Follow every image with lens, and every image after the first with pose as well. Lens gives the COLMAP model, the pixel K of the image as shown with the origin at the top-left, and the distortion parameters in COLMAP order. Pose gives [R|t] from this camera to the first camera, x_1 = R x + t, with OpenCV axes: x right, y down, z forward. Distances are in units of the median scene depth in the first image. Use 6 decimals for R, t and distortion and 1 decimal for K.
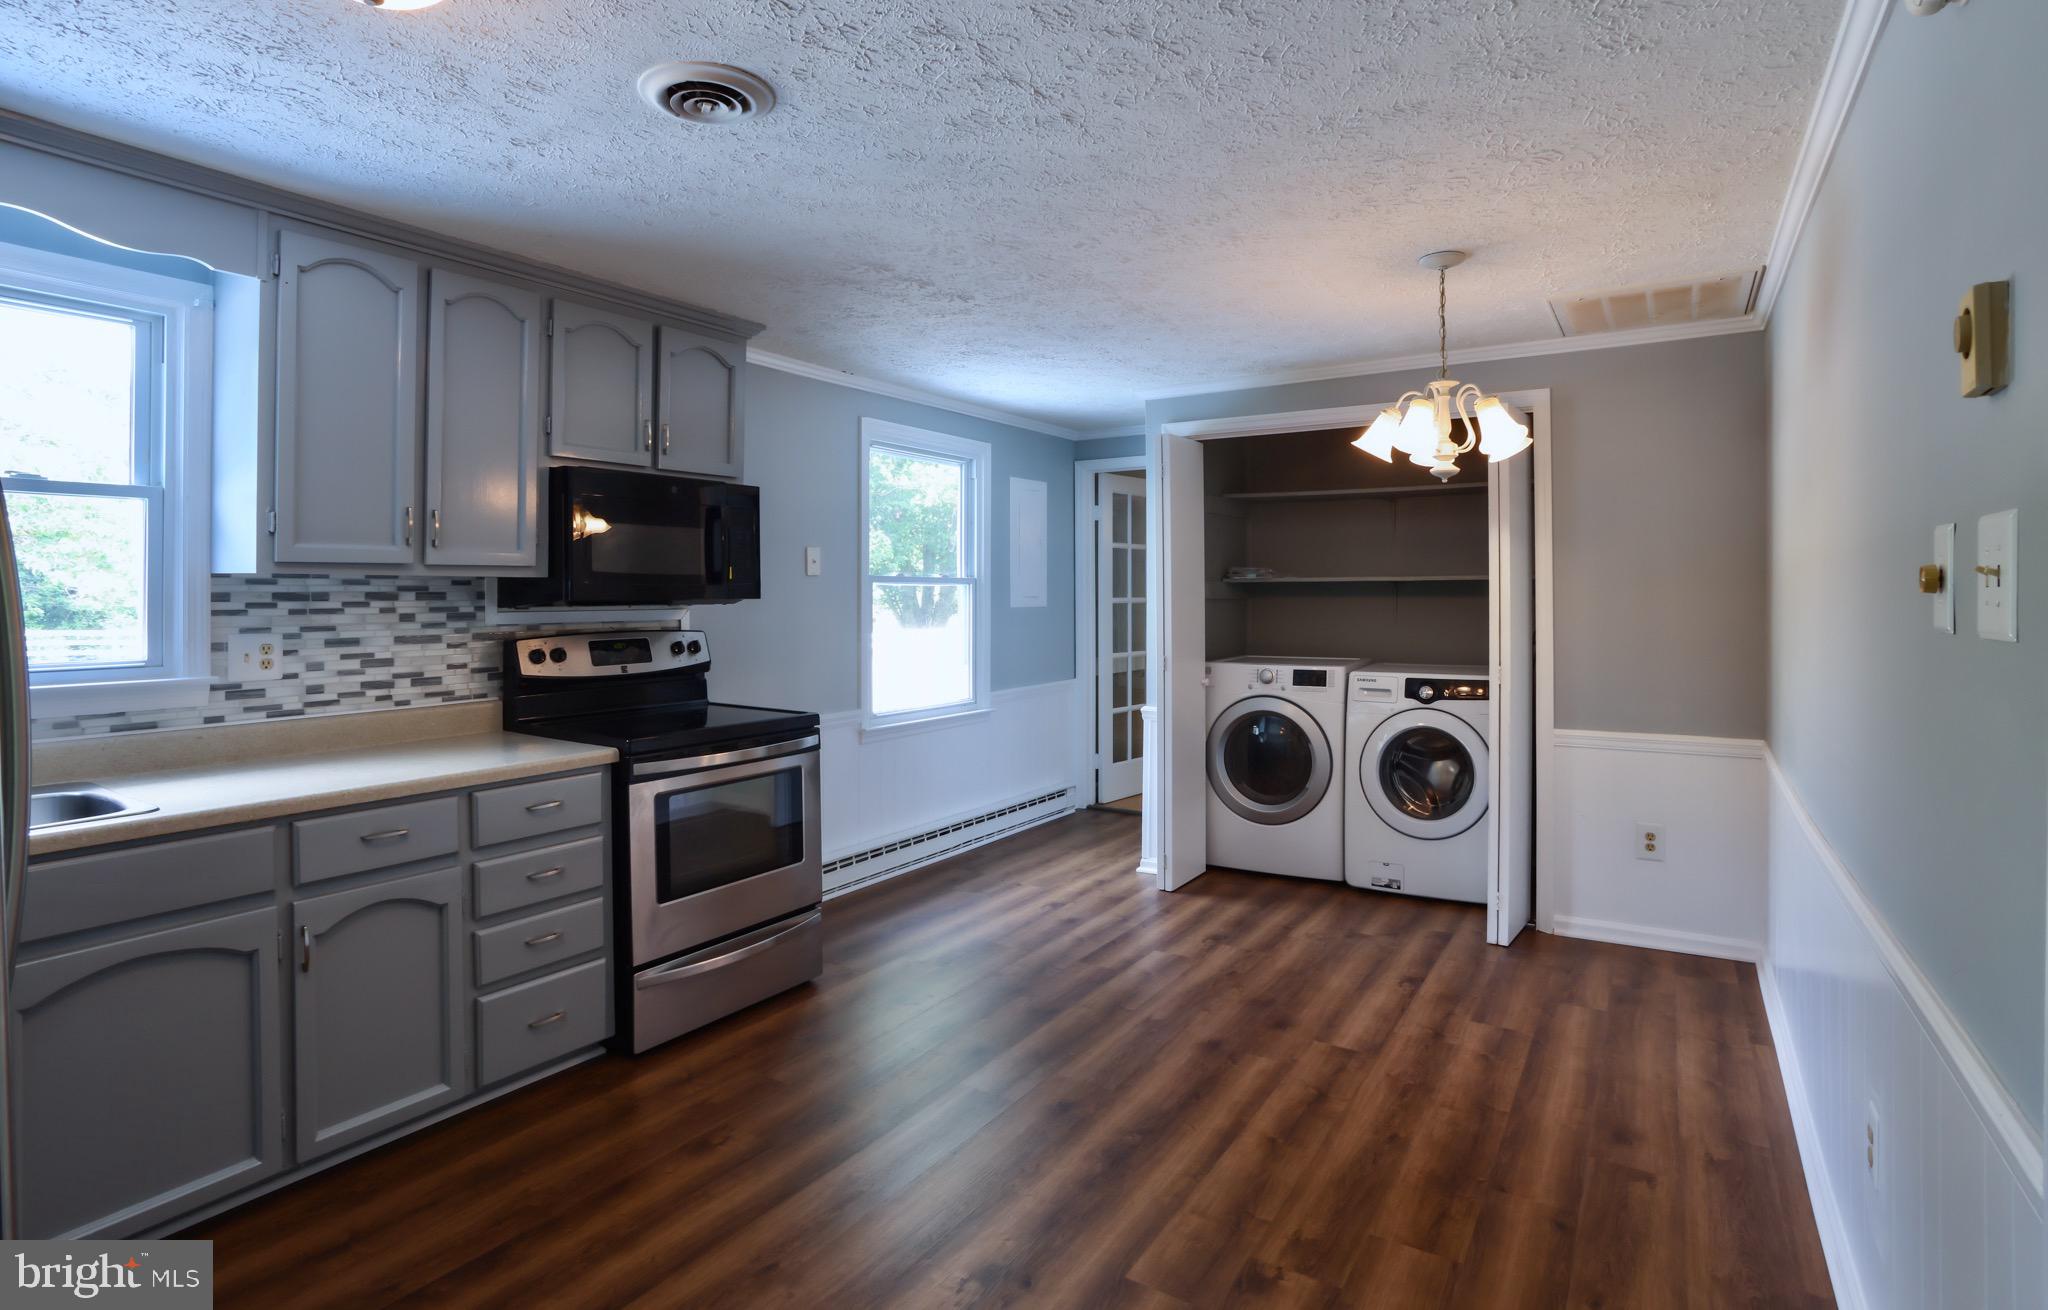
lens RADIAL K [[1014.1, 0, 1012.4], [0, 1014.1, 626.2], [0, 0, 1]] dist [-0.095262, 0.048335]
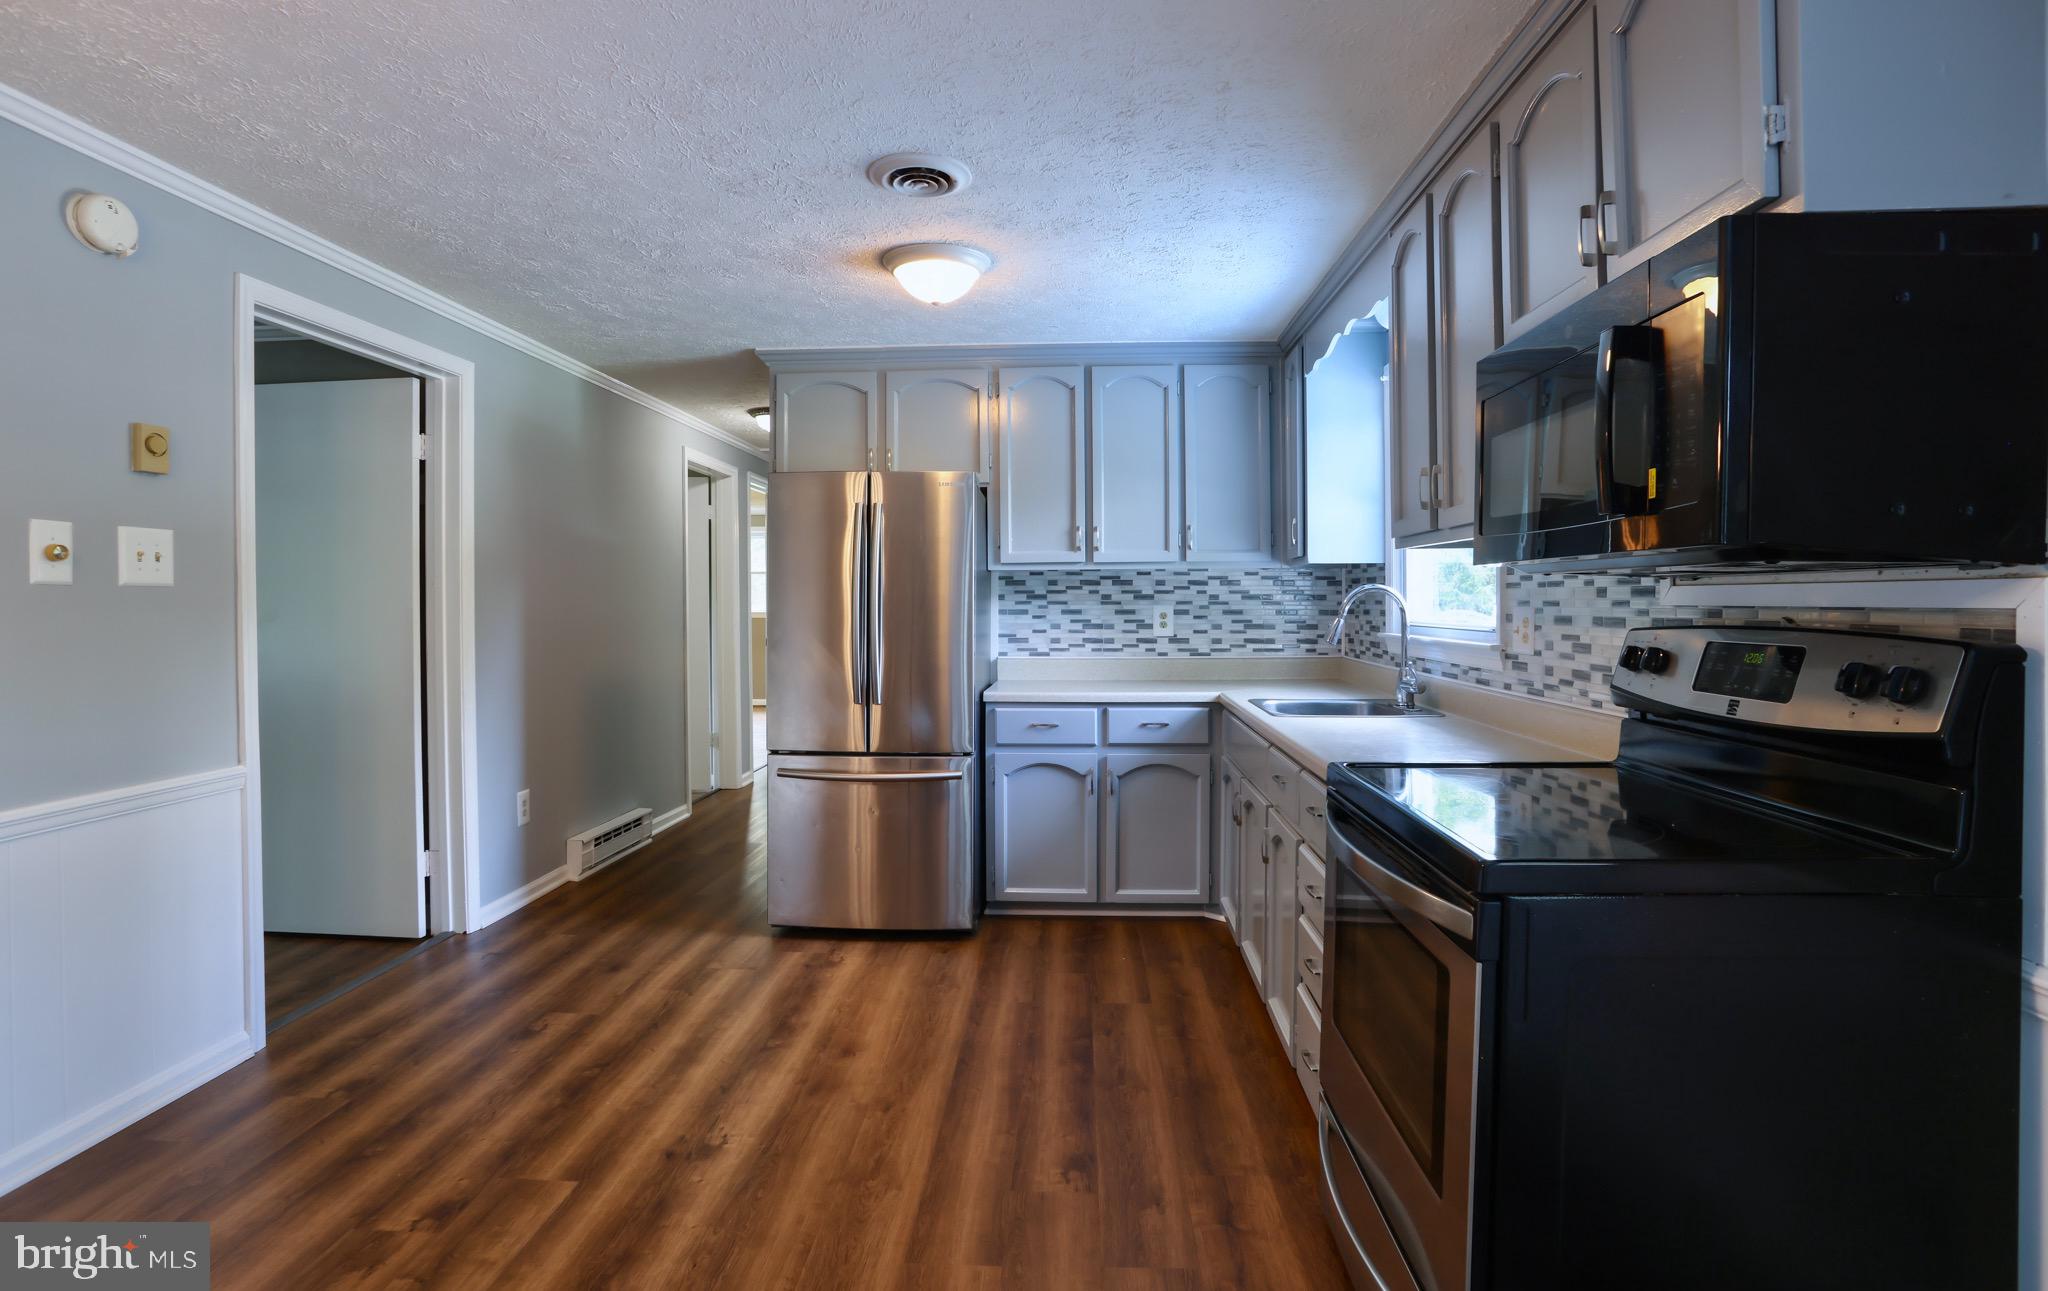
lens RADIAL K [[1006.3, 0, 1028.7], [0, 1006.3, 611.7], [0, 0, 1]] dist [-0.084893, 0.041239]
pose [[-0.863364, 0.006305, -0.504542, 0.171169], [-0.015783, 0.999095, 0.039493, -0.019492], [0.504335, 0.042060, -0.862483, 1.652245]]
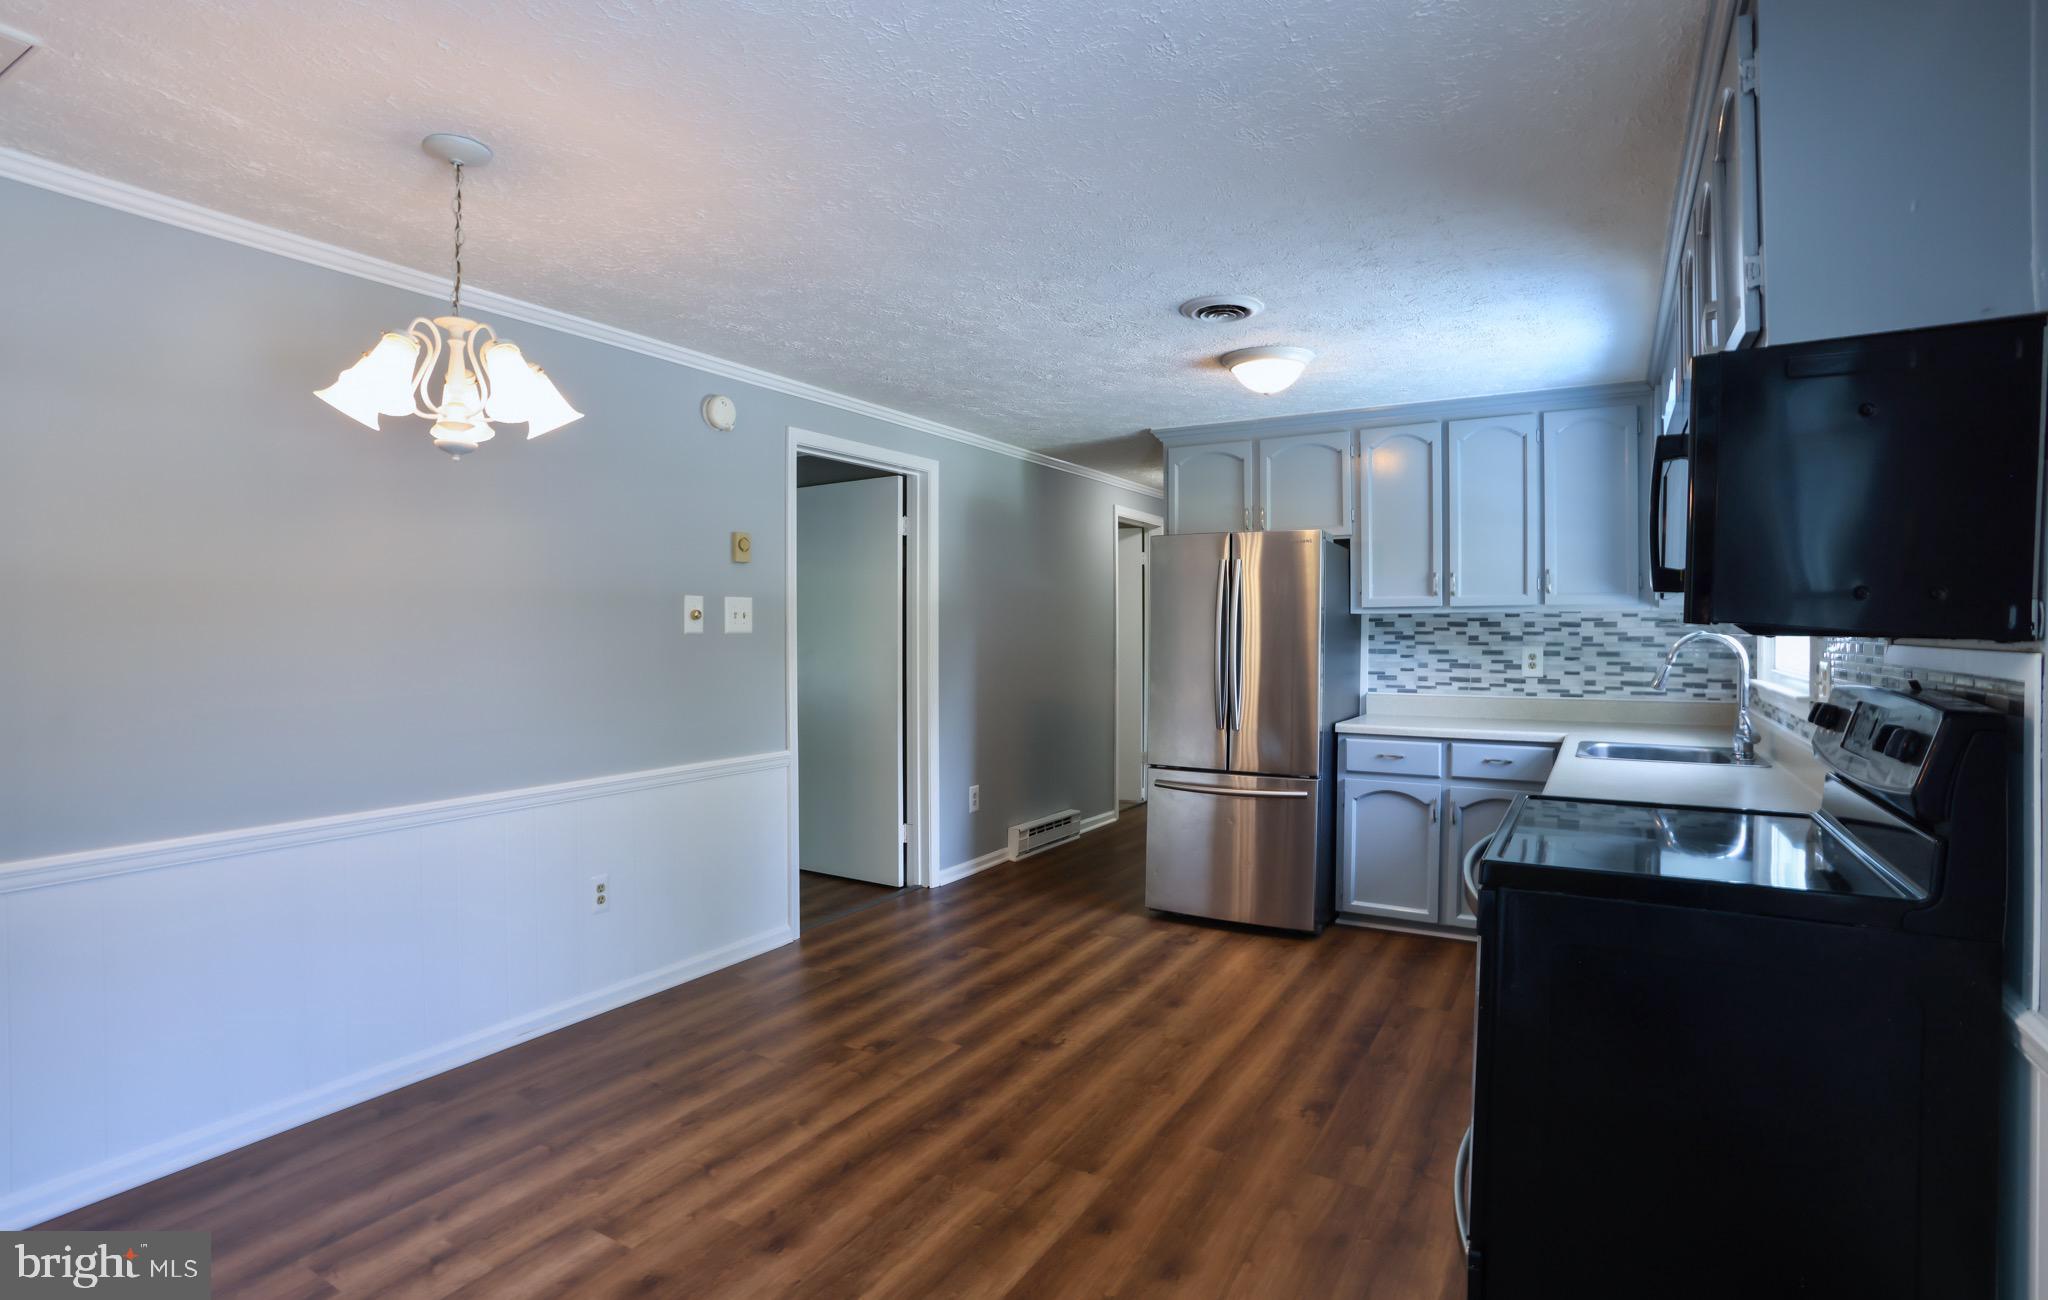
lens RADIAL K [[1012.1, 0, 1020.8], [0, 1012.1, 635.6], [0, 0, 1]] dist [-0.089803, 0.046987]
pose [[-0.999100, -0.000345, -0.042415, 0.067701], [-0.002064, 0.999177, 0.040509, -0.054528], [0.042366, 0.040560, -0.998279, 1.983969]]
